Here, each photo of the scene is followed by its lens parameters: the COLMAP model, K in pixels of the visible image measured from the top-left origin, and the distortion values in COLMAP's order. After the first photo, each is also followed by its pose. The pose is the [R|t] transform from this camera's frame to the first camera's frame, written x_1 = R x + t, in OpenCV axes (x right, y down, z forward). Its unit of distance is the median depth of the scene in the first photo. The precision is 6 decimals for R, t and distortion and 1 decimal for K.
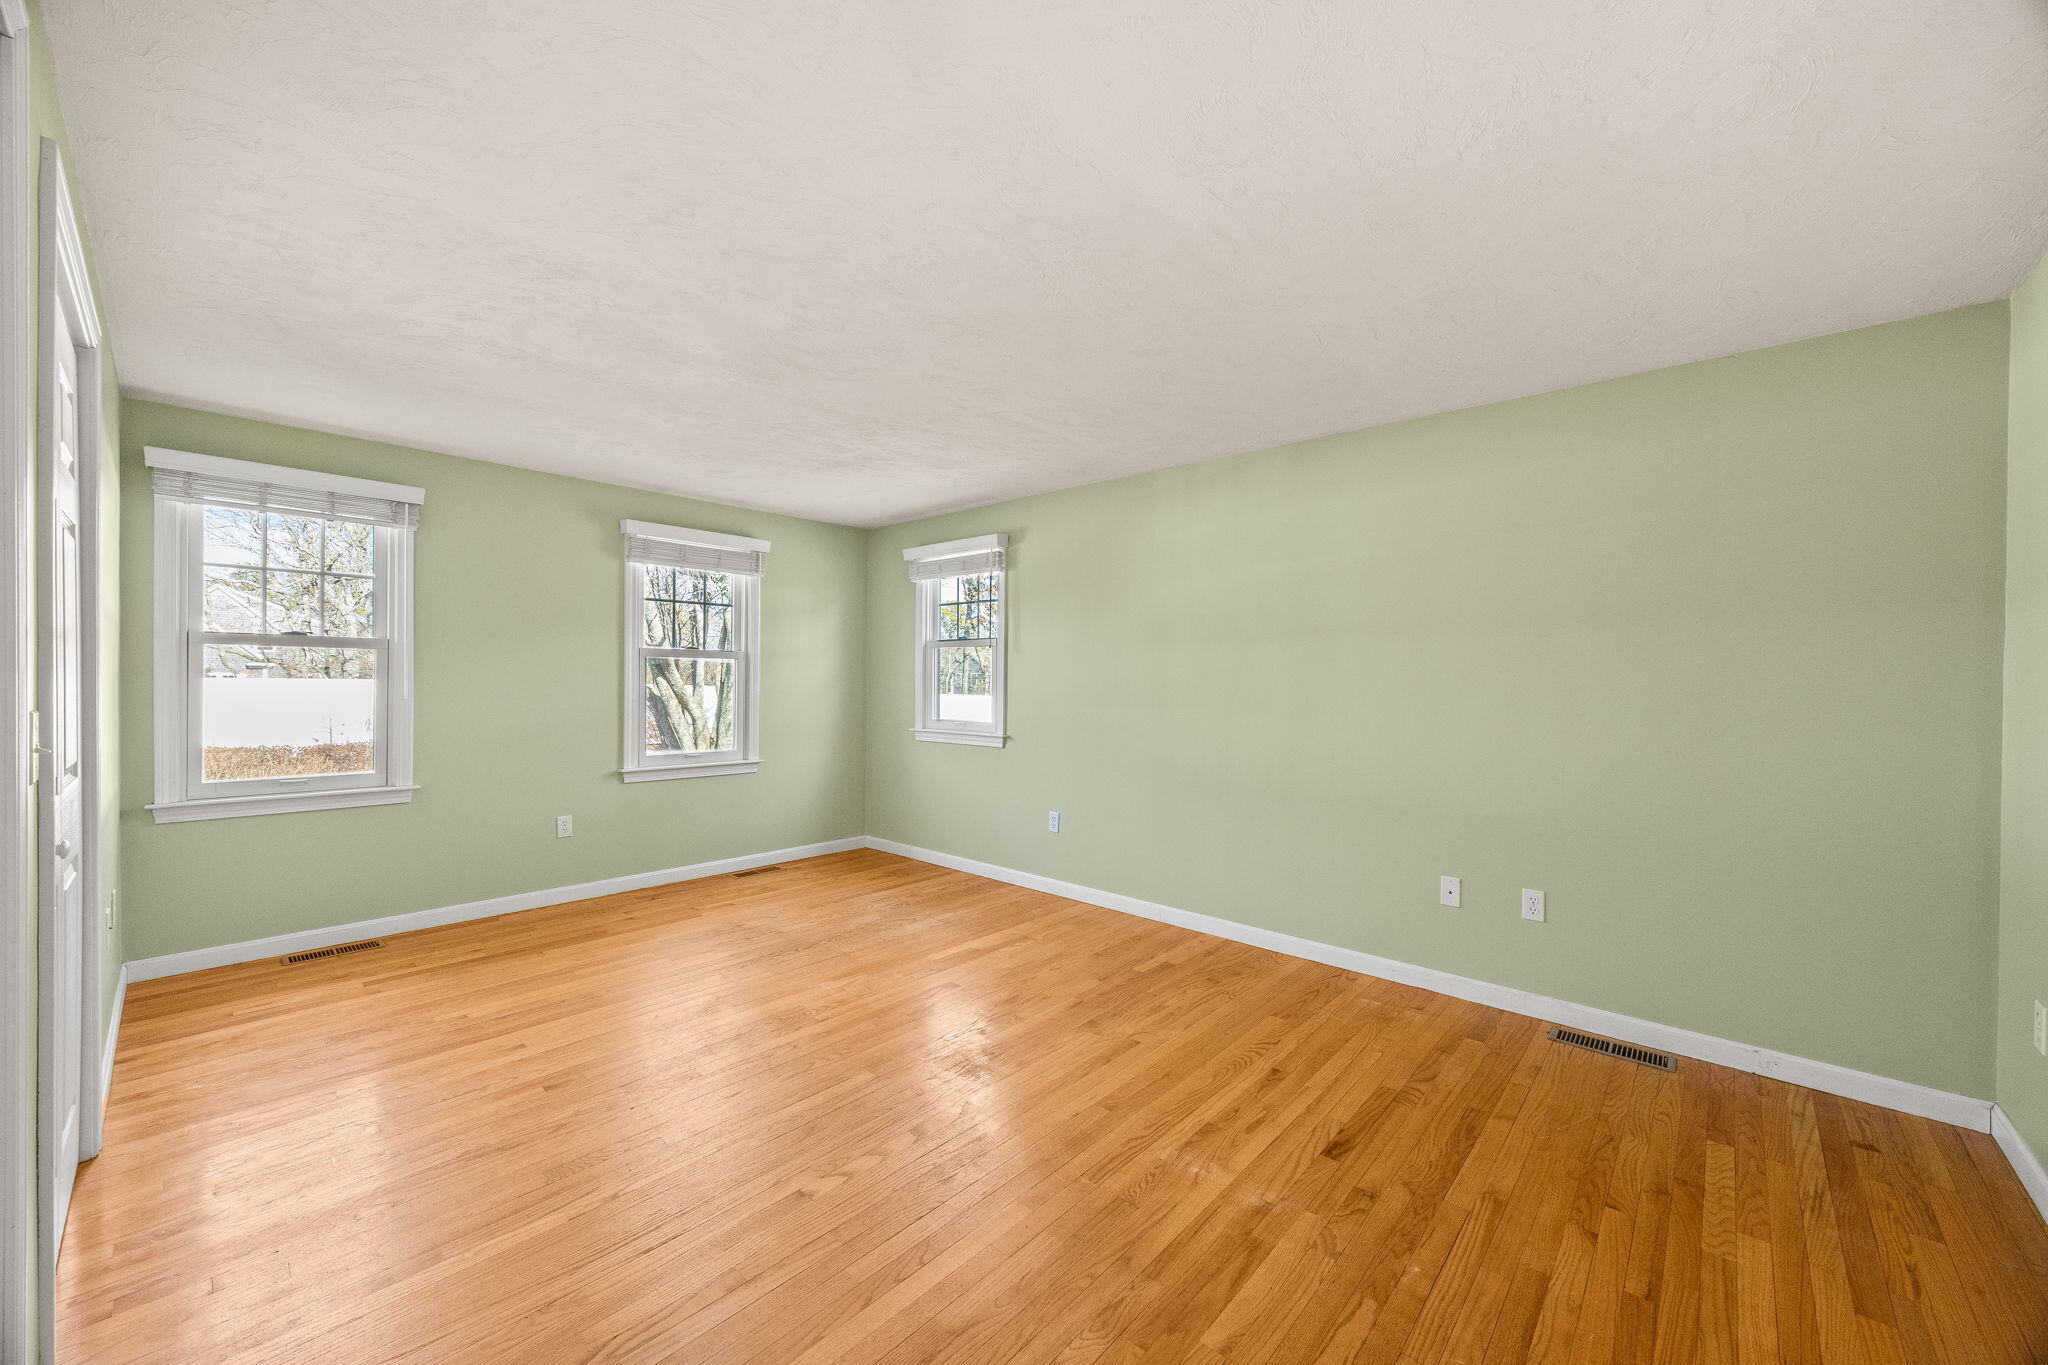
lens RADIAL K [[770.0, 0, 1018.4], [0, 770.0, 679.0], [0, 0, 1]] dist [-0.002958, 0.000077]
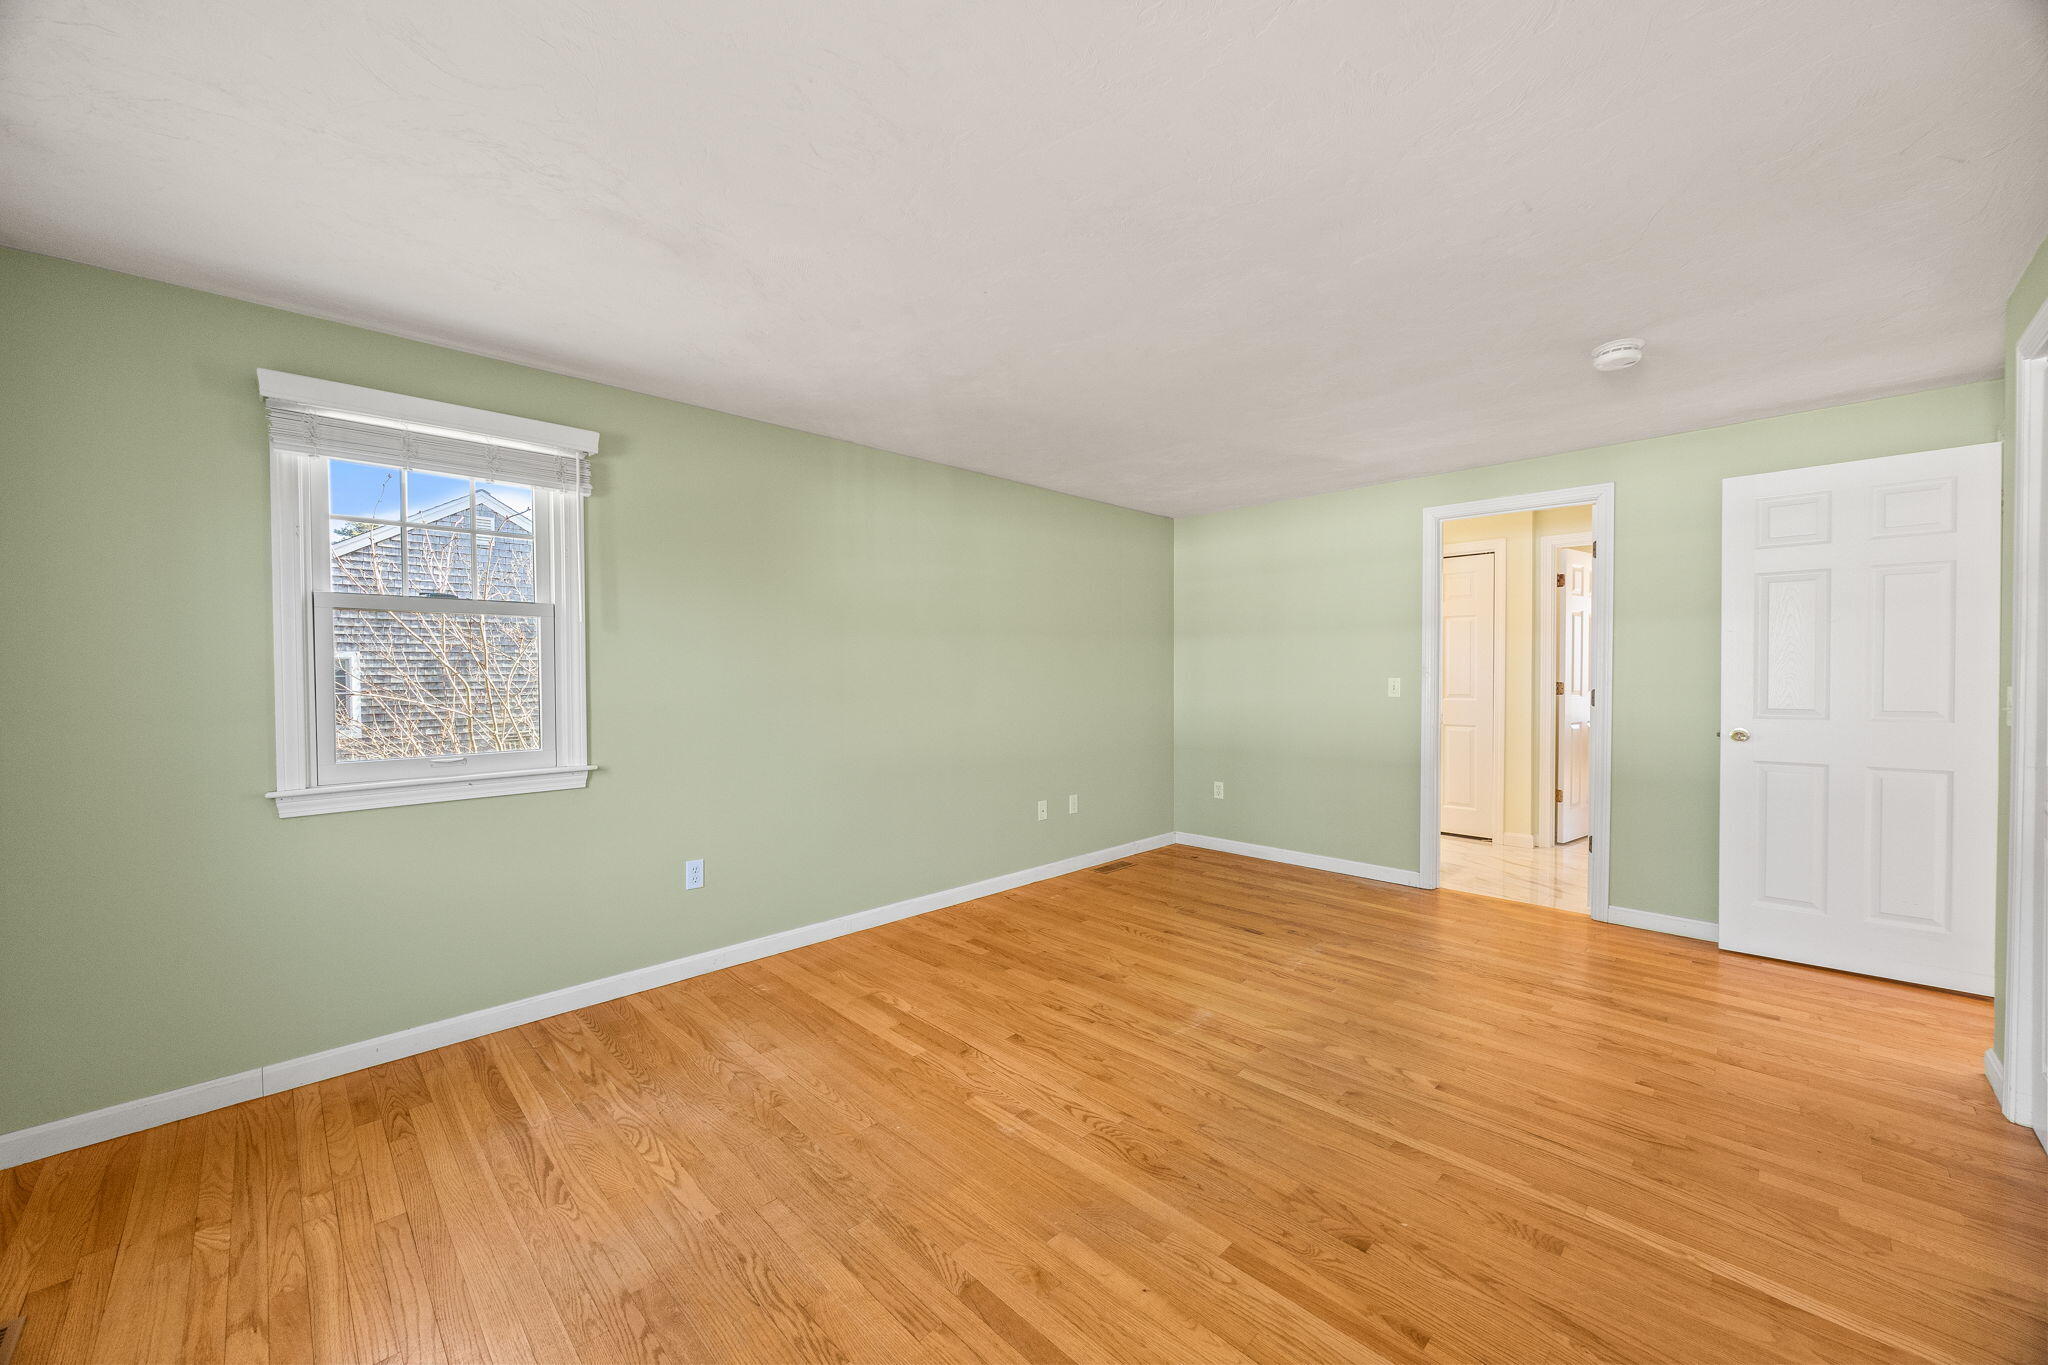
lens RADIAL K [[770.0, 0, 1017.8], [0, 770.0, 680.6], [0, 0, 1]] dist [-0.002958, 0.000077]
pose [[0.055851, -0.022640, 0.998182, -0.850178], [0.006472, 0.999730, 0.022313, -0.007410], [-0.998418, 0.005214, 0.055983, 0.886347]]
